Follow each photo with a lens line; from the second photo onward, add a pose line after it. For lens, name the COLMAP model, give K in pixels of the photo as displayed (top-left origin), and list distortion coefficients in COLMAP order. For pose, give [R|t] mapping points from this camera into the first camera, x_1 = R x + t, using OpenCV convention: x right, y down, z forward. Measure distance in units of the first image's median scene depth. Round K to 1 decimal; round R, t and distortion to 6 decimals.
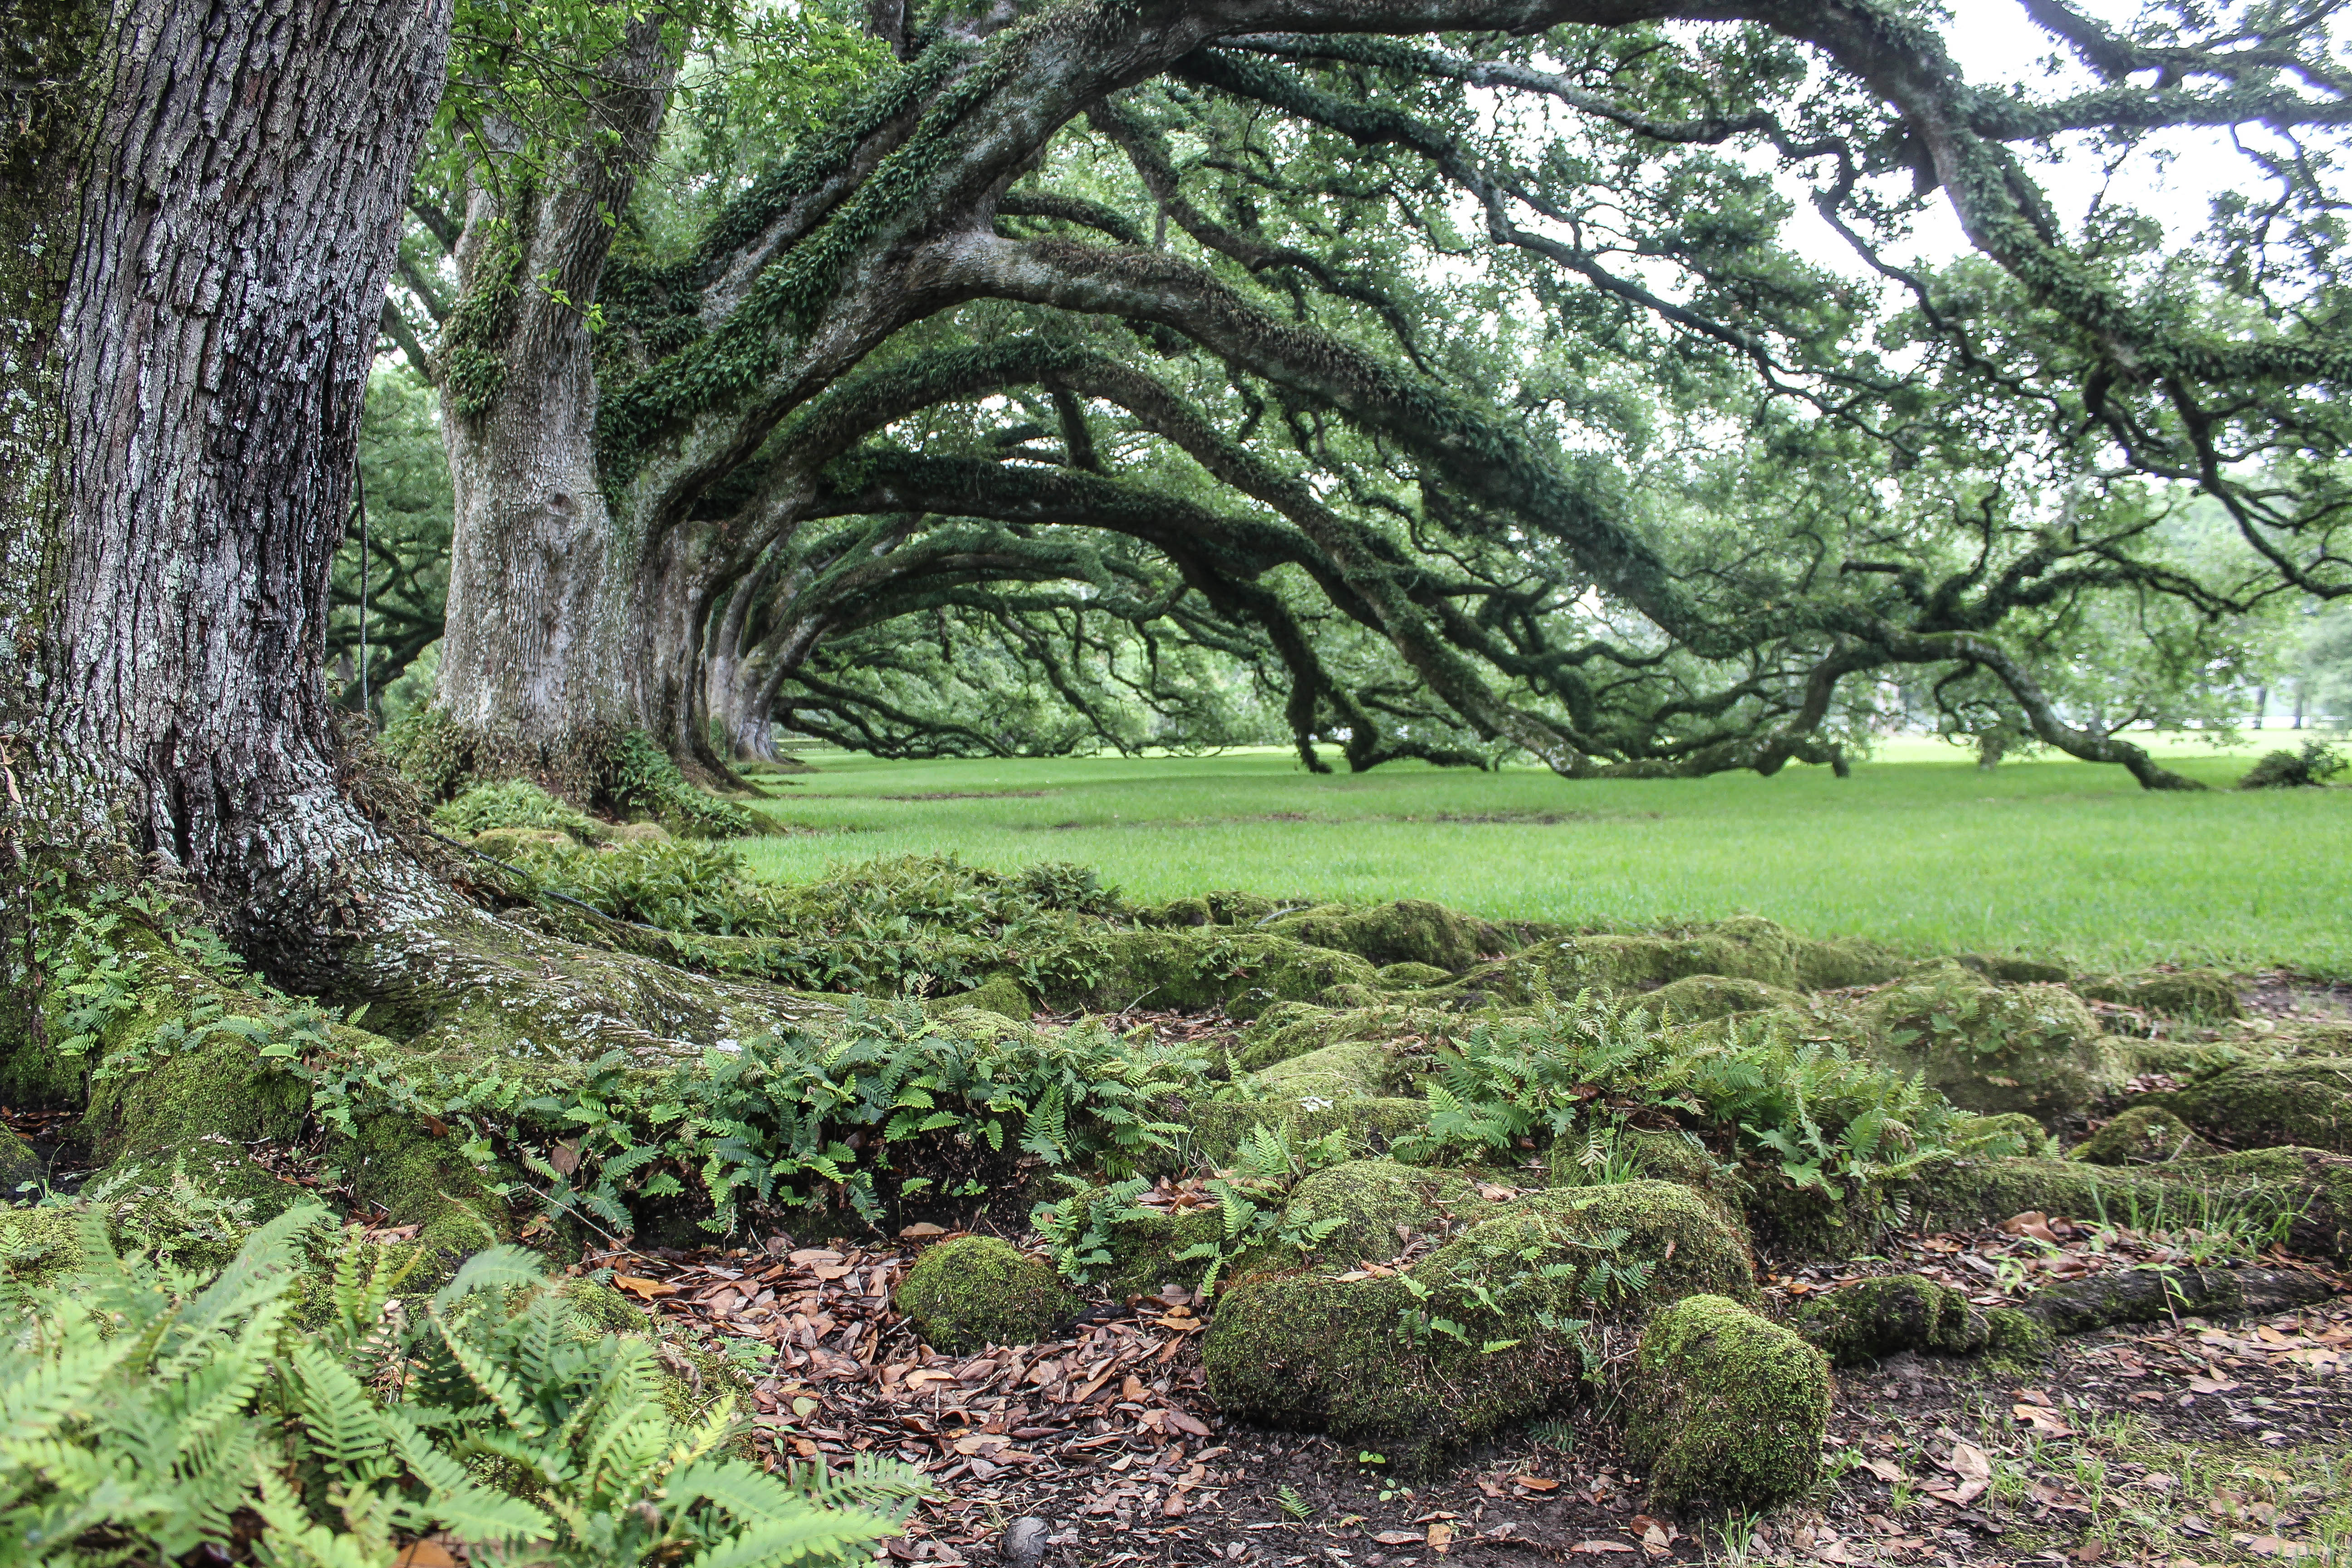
lens RADIAL K [[1924.8, 0, 1181.8], [0, 1924.8, 800.5], [0, 0, 1]] dist [-0.119087, 0.026589]
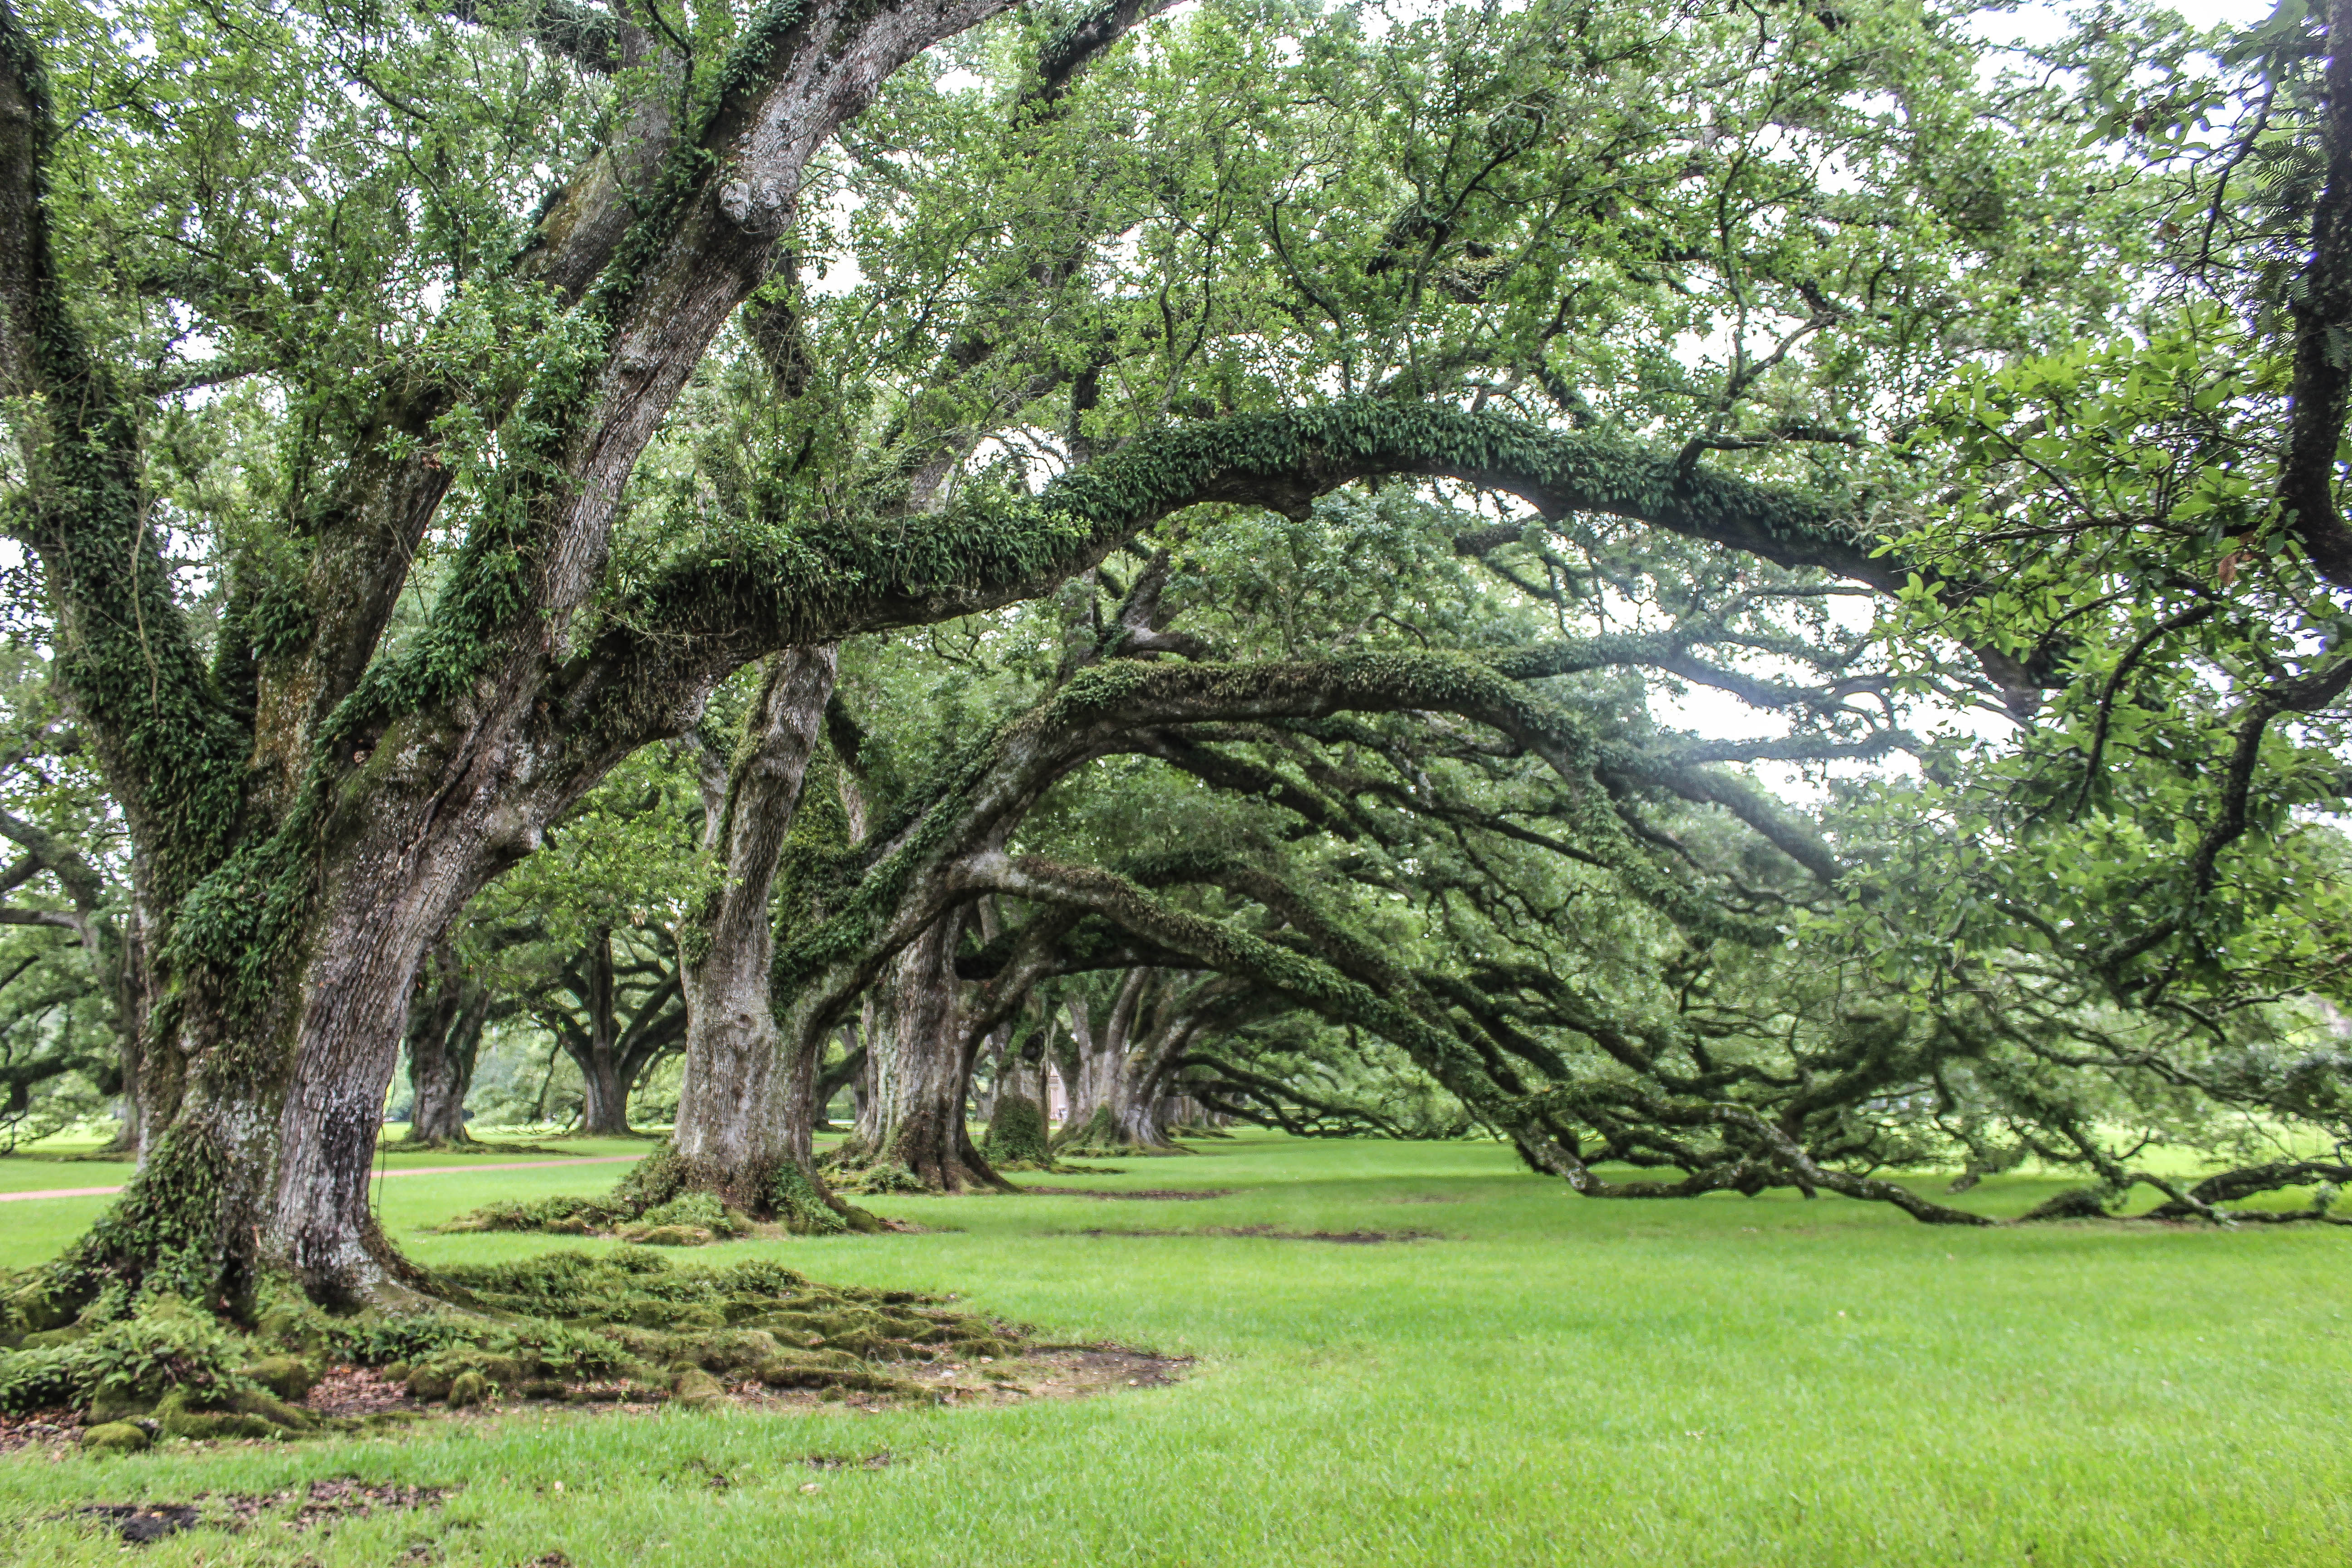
lens RADIAL K [[1924.8, 0, 1175.2], [0, 1924.8, 789.6], [0, 0, 1]] dist [-0.119087, 0.026589]
pose [[0.963861, -0.028668, -0.264857, 0.453739], [-0.023045, 0.981495, -0.190098, -0.047902], [0.265406, 0.189331, 0.945364, -0.468669]]
